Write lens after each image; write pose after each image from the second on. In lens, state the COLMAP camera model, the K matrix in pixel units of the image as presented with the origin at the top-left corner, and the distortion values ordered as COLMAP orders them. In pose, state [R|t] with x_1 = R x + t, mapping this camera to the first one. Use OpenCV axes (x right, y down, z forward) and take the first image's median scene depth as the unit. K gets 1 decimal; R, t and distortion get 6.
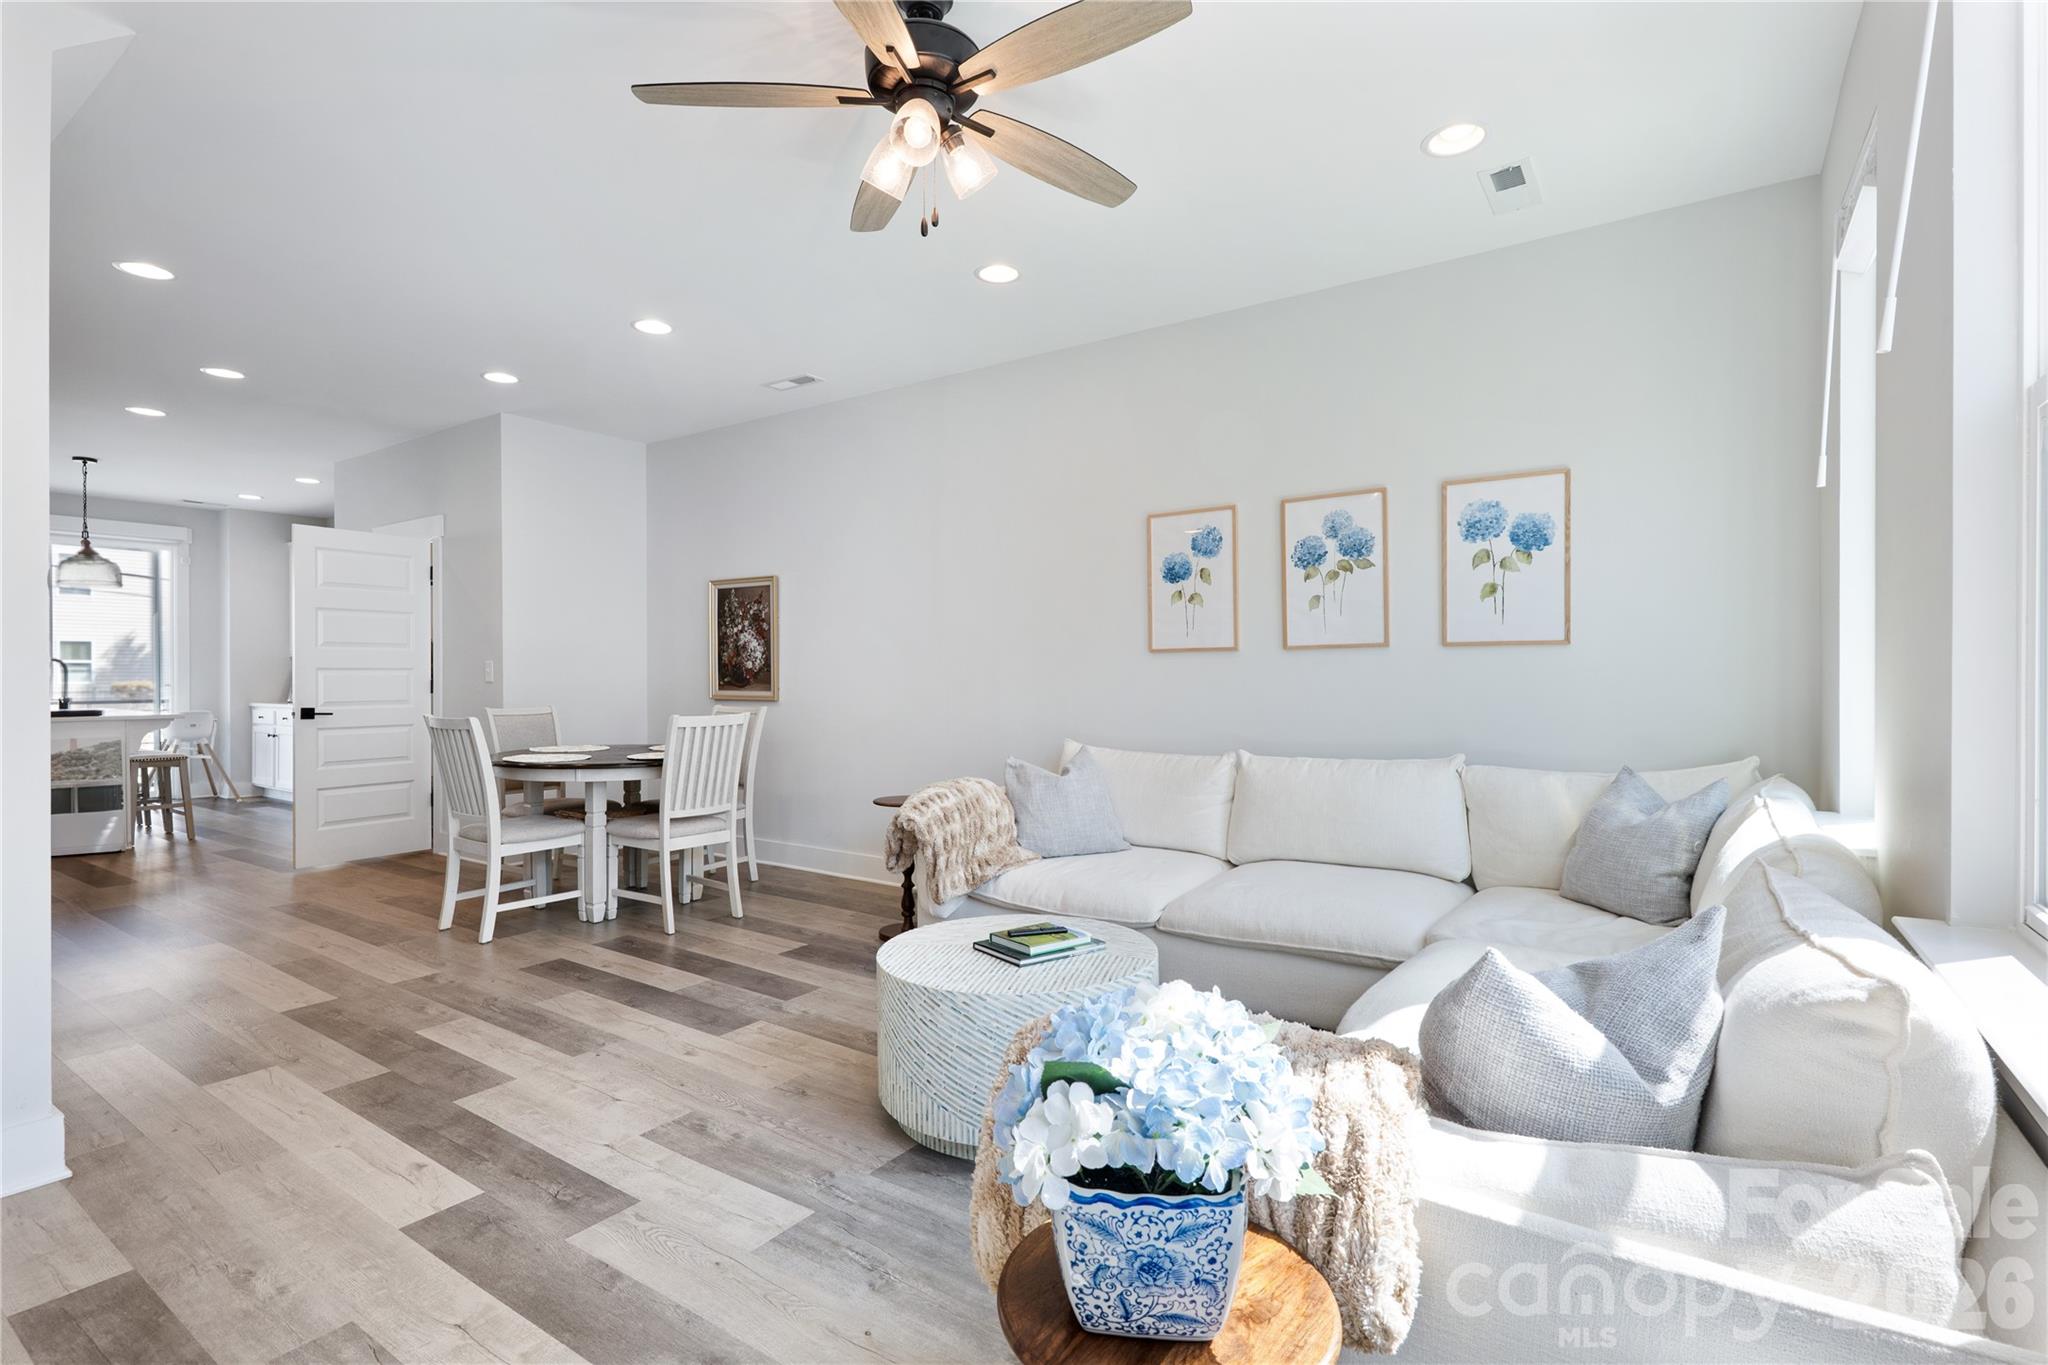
lens RADIAL K [[964.8, 0, 1024.0], [0, 964.8, 682.5], [0, 0, 1]] dist [0.001617, 0.000017]
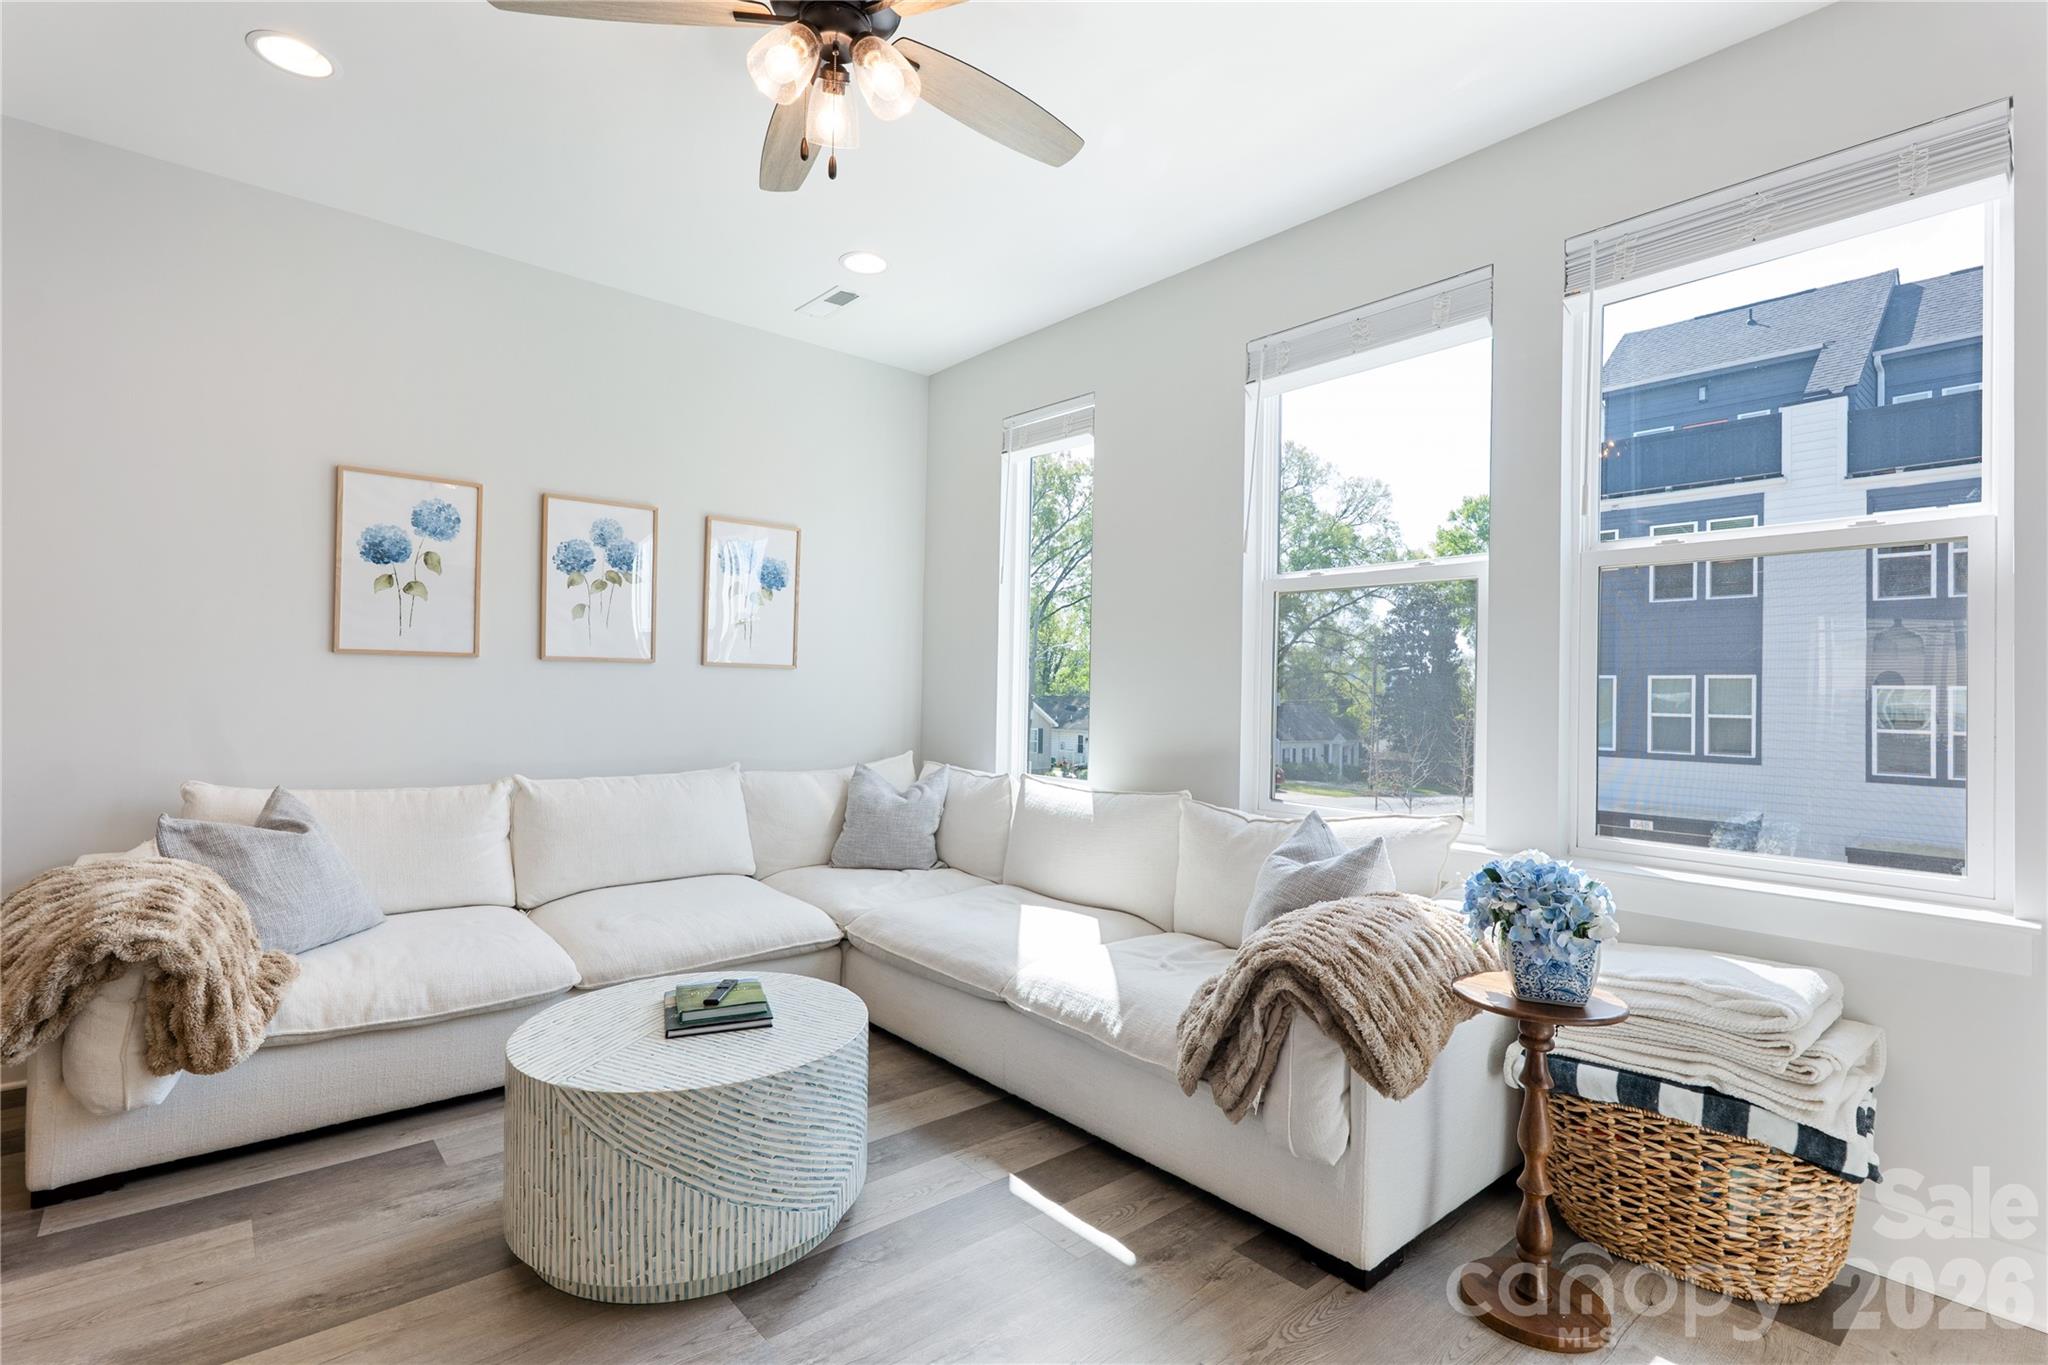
lens RADIAL K [[964.8, 0, 1024.0], [0, 964.8, 682.5], [0, 0, 1]] dist [0.001617, 0.000017]
pose [[0.249727, 0.021178, 0.968085, -0.492912], [-0.012088, 0.999751, -0.018753, -0.001605], [-0.968241, -0.007020, 0.249921, 0.347975]]
